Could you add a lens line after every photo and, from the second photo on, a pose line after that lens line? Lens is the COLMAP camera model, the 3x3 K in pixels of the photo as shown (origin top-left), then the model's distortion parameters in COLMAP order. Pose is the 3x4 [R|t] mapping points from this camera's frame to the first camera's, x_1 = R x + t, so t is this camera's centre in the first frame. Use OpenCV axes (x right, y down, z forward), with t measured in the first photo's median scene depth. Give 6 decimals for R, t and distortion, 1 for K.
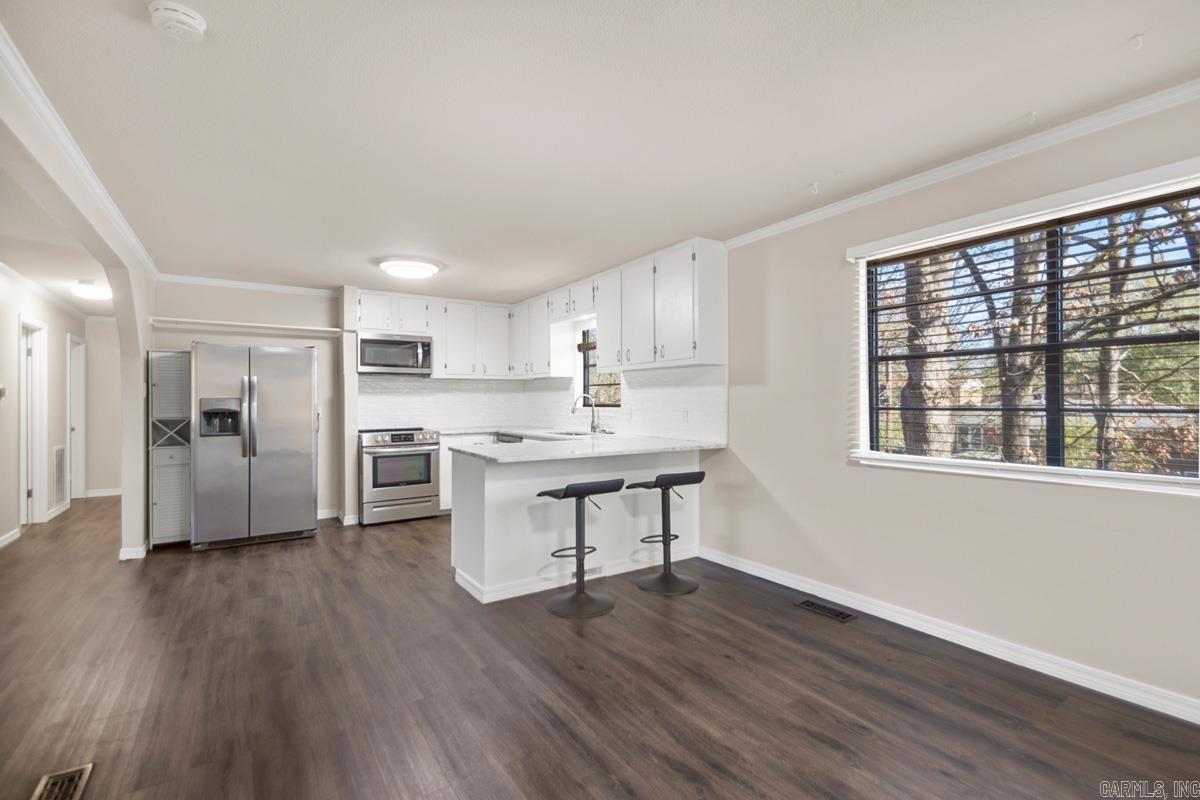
lens RADIAL K [[573.4, 0, 600.0], [0, 573.4, 400.0], [0, 0, 1]] dist [0.002281, -0.015066]
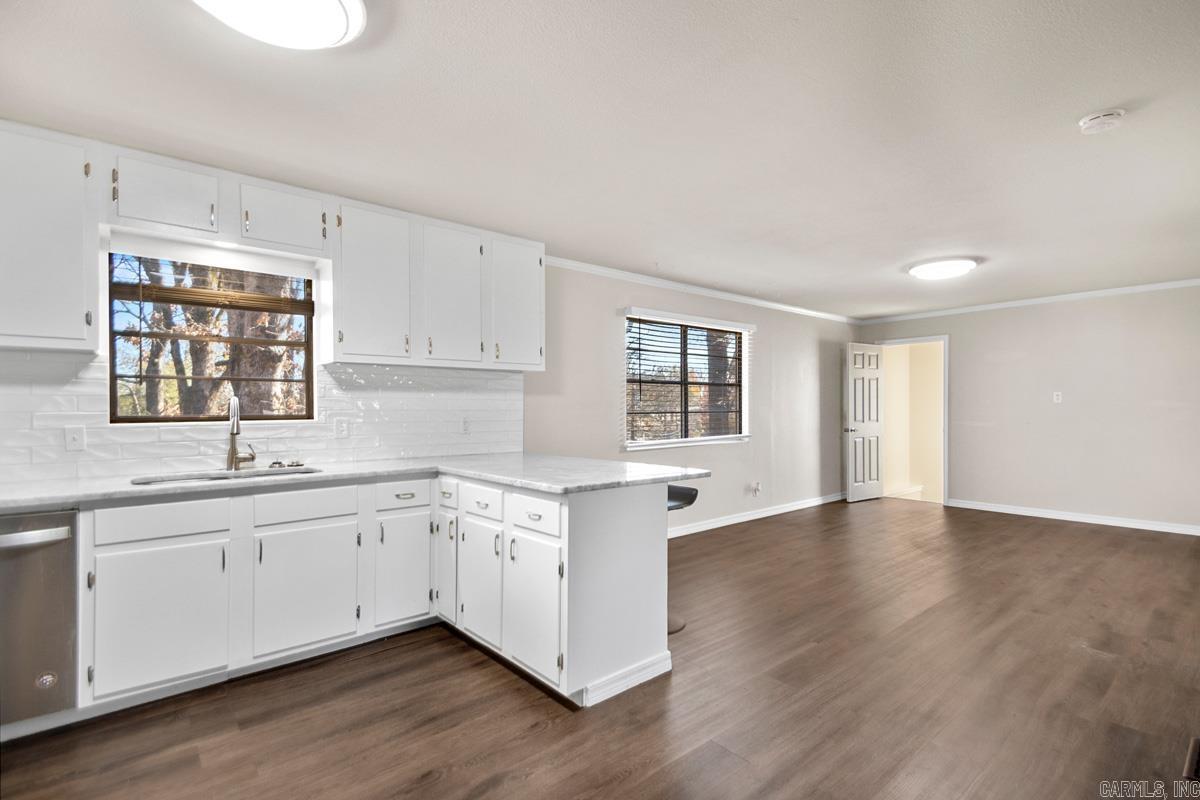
lens RADIAL K [[573.4, 0, 600.0], [0, 573.4, 400.0], [0, 0, 1]] dist [0.002281, -0.015066]
pose [[-0.150912, 0.014239, 0.988445, -1.299169], [0.008655, 0.999877, -0.013082, 0.001024], [-0.988509, 0.006581, -0.151017, 1.636167]]
